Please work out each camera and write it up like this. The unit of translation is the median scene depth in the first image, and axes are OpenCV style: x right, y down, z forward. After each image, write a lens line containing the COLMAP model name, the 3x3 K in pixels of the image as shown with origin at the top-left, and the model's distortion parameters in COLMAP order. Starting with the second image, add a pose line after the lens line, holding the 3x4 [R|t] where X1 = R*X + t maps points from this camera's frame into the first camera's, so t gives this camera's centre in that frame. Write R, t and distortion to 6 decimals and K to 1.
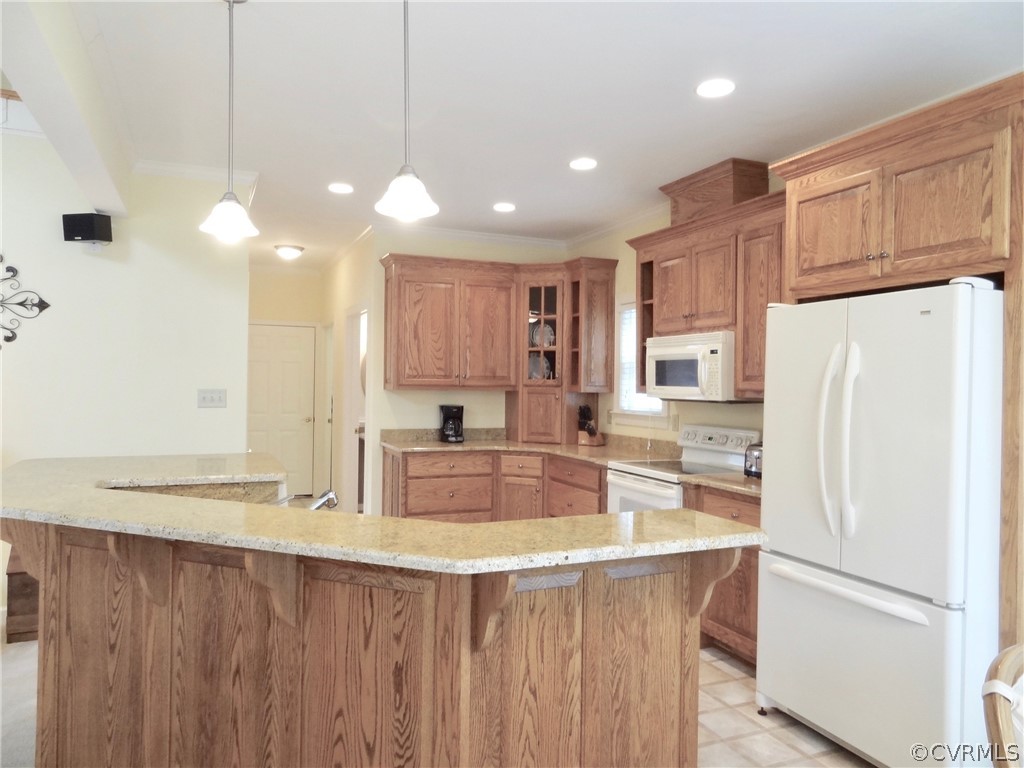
lens RADIAL K [[714.2, 0, 512.0], [0, 714.2, 389.0], [0, 0, 1]] dist [0.002899, -0.000125]
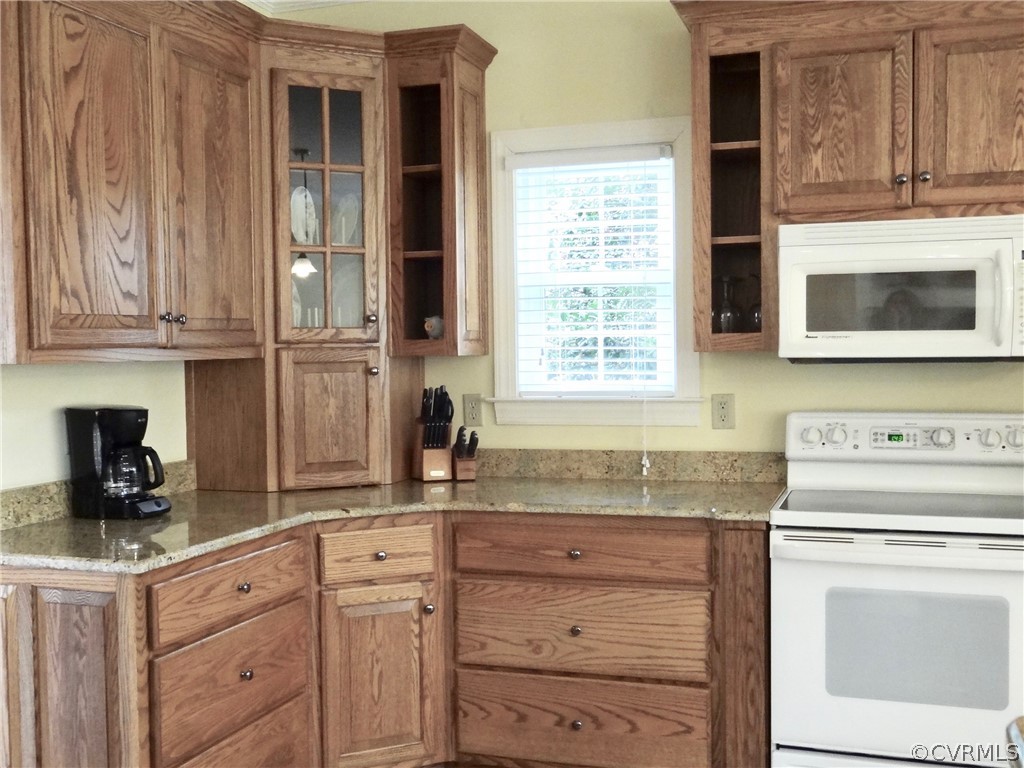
lens RADIAL K [[1128.7, 0, 512.0], [0, 1128.7, 384.0], [0, 0, 1]] dist [0.011557, 0.011601]
pose [[0.668903, -0.047252, 0.741846, -0.400273], [0.028582, 0.998875, 0.037851, -0.002950], [-0.742800, -0.004115, 0.669501, 0.579607]]
